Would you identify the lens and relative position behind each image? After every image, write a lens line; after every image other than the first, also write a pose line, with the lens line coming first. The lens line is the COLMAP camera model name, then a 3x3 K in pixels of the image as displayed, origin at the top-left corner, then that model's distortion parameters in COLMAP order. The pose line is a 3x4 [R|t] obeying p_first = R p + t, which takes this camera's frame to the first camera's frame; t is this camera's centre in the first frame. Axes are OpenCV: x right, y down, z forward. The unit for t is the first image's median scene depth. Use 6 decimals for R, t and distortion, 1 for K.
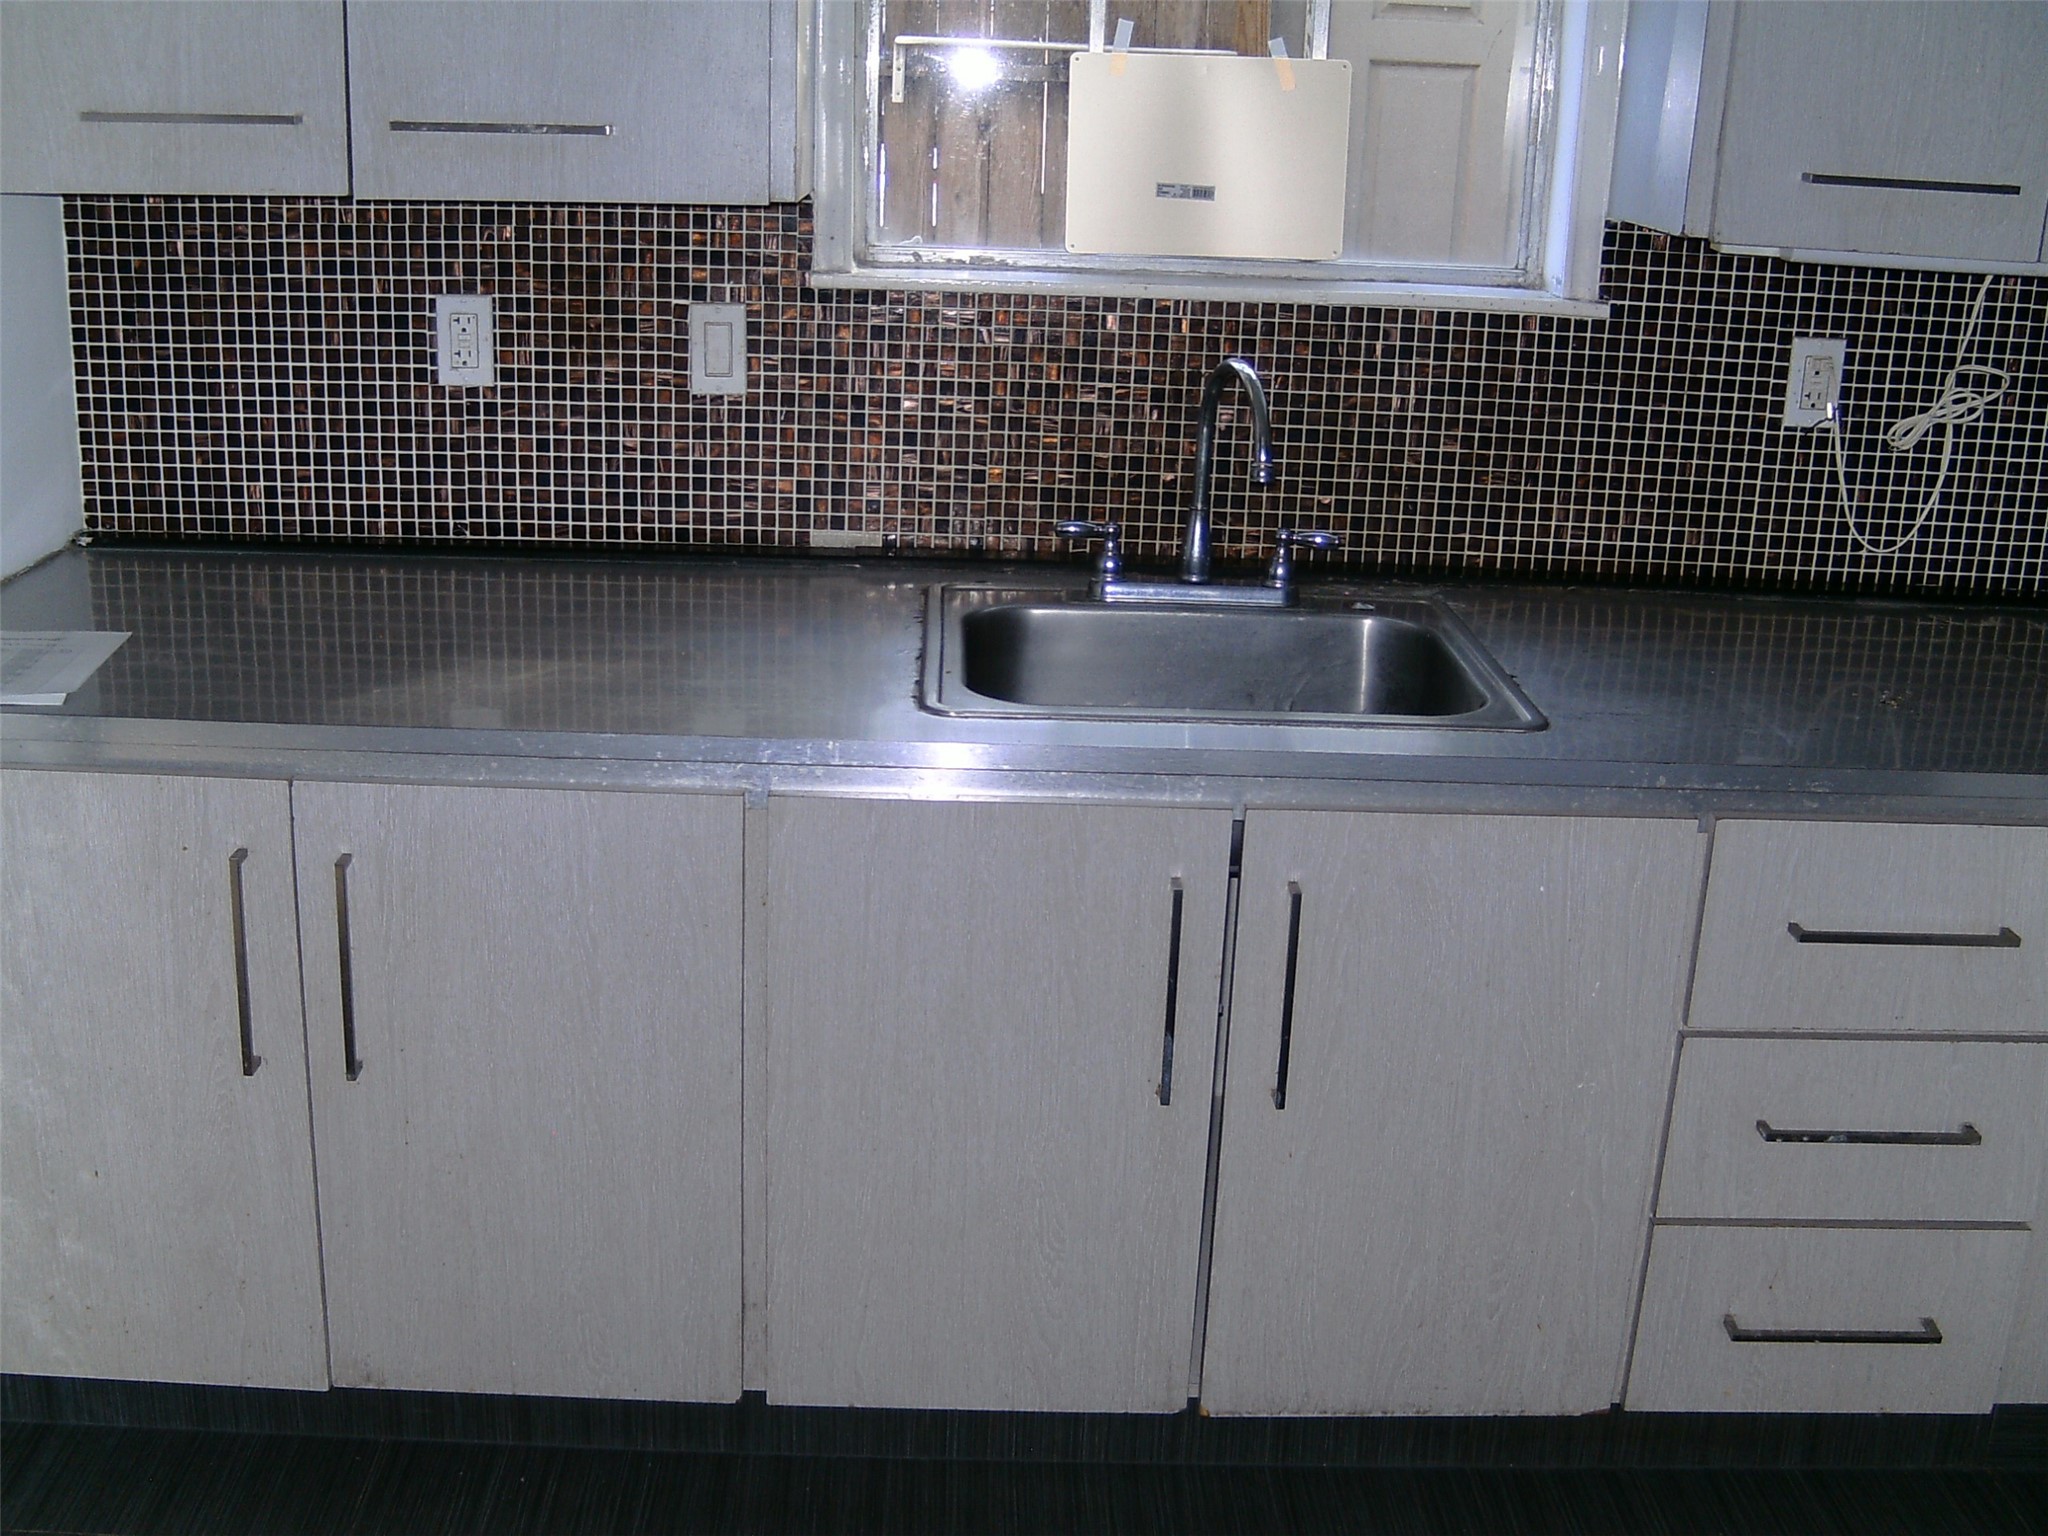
lens RADIAL K [[2292.9, 0, 1024.0], [0, 2292.9, 768.0], [0, 0, 1]] dist [0.000261, -0.420465]
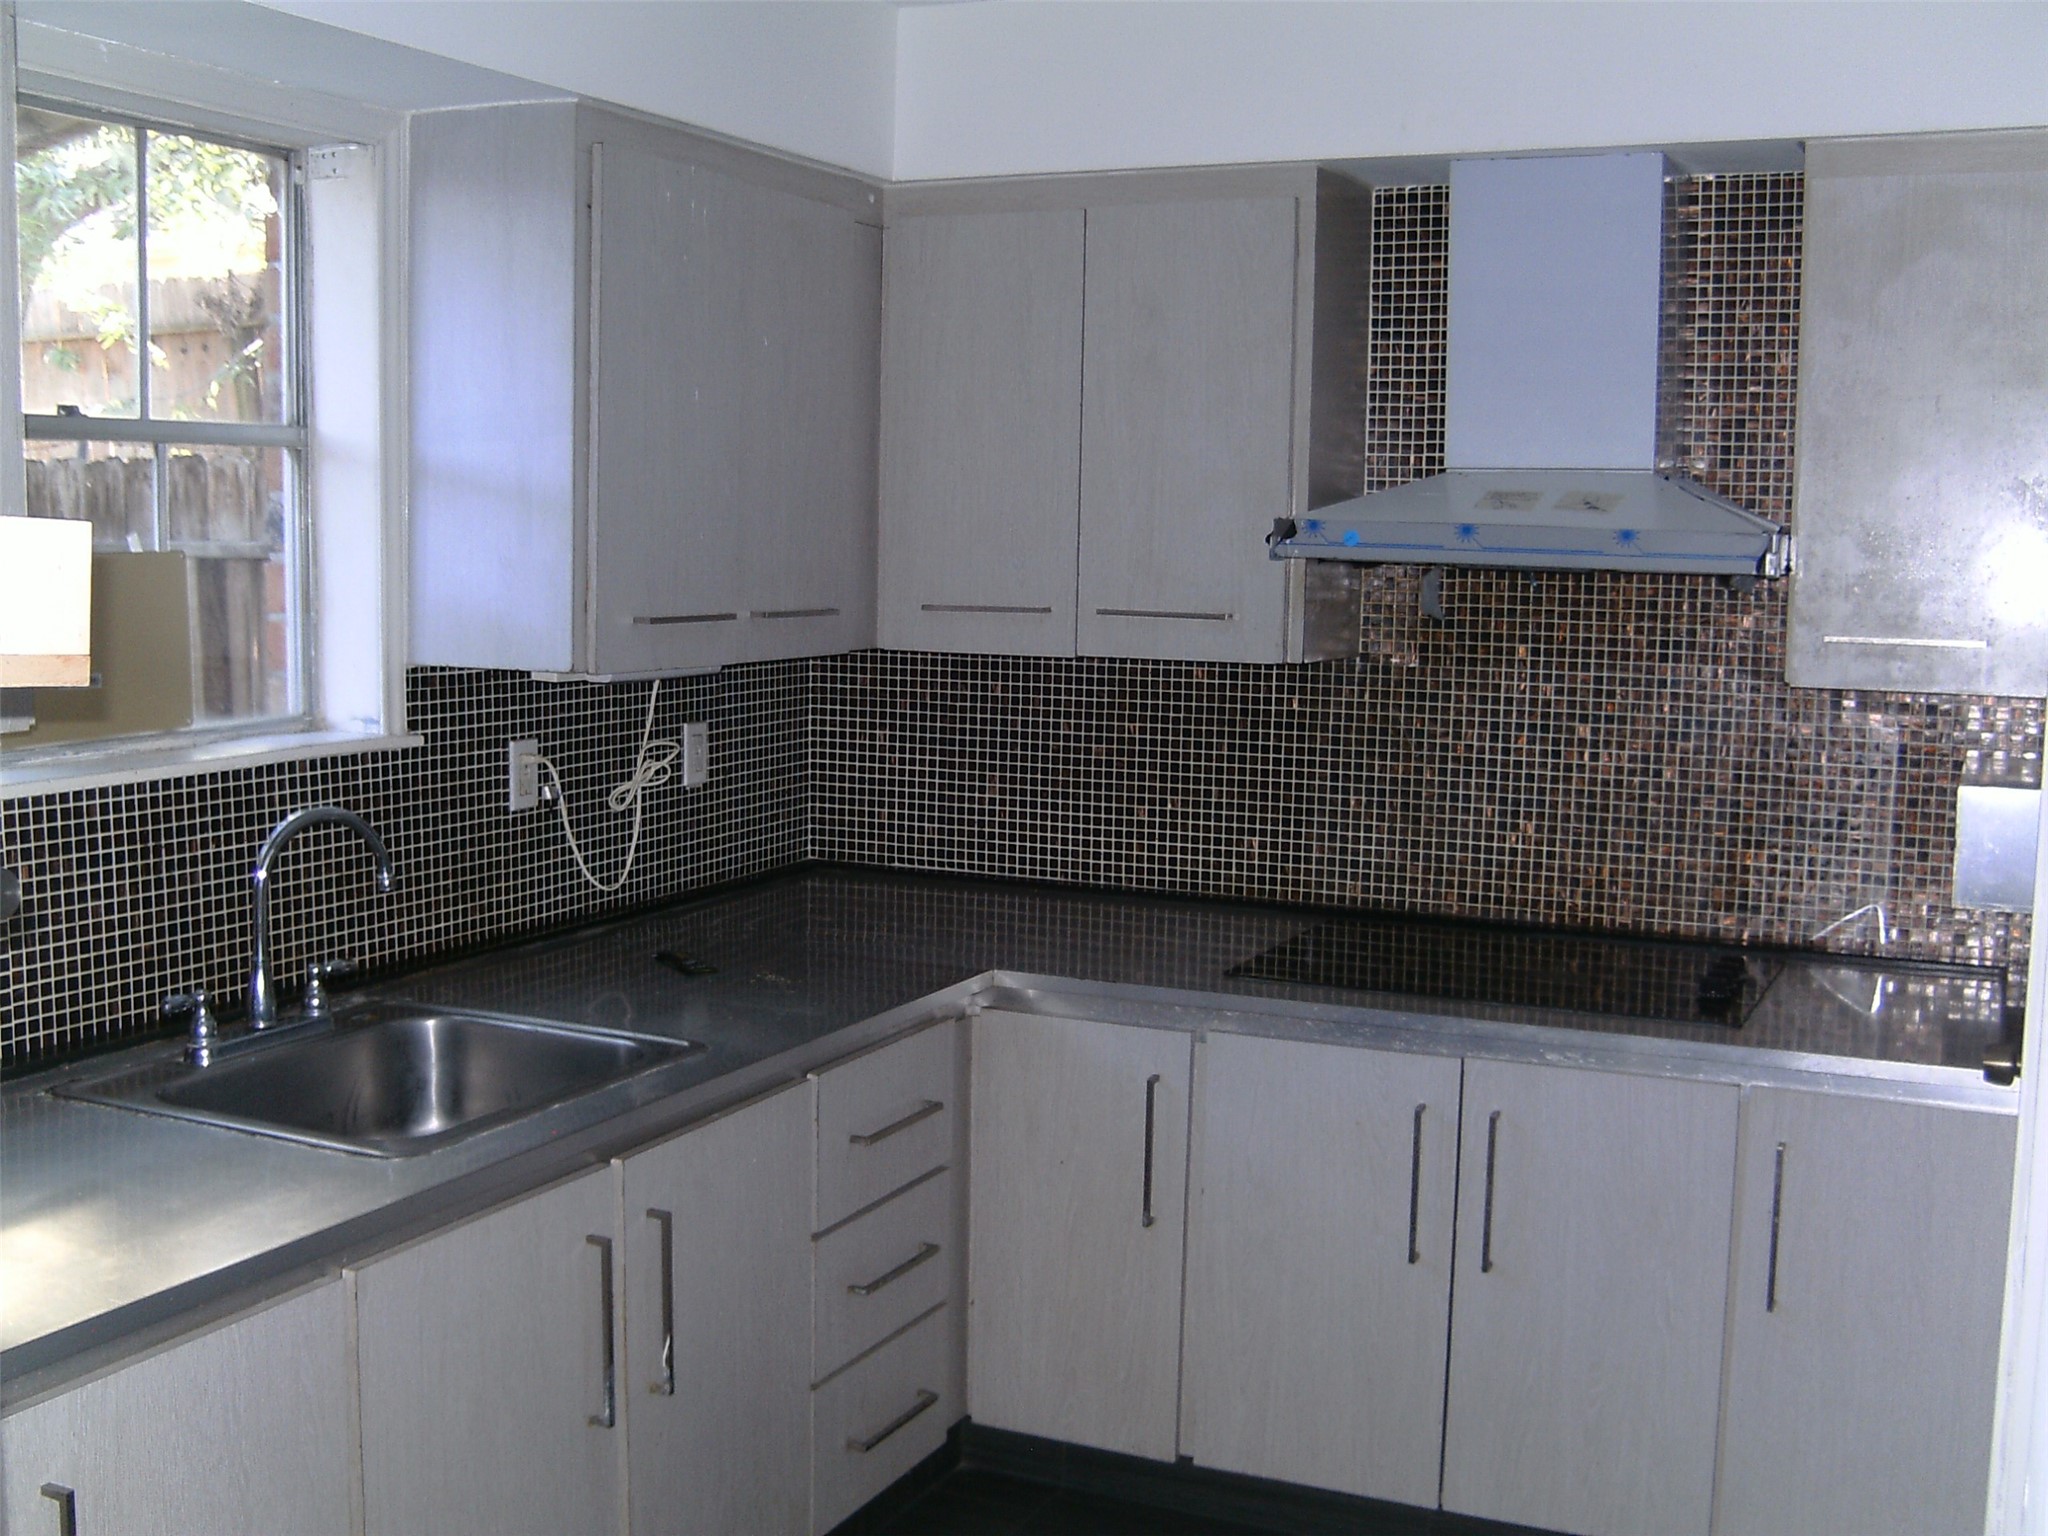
lens RADIAL K [[2275.4, 0, 1024.0], [0, 2275.4, 768.0], [0, 0, 1]] dist [0.012018, 0.012516]
pose [[0.408345, -0.125434, 0.904169, -0.705480], [0.294911, 0.955525, -0.000630, -0.088213], [-0.863876, 0.266906, 0.427175, 0.200967]]
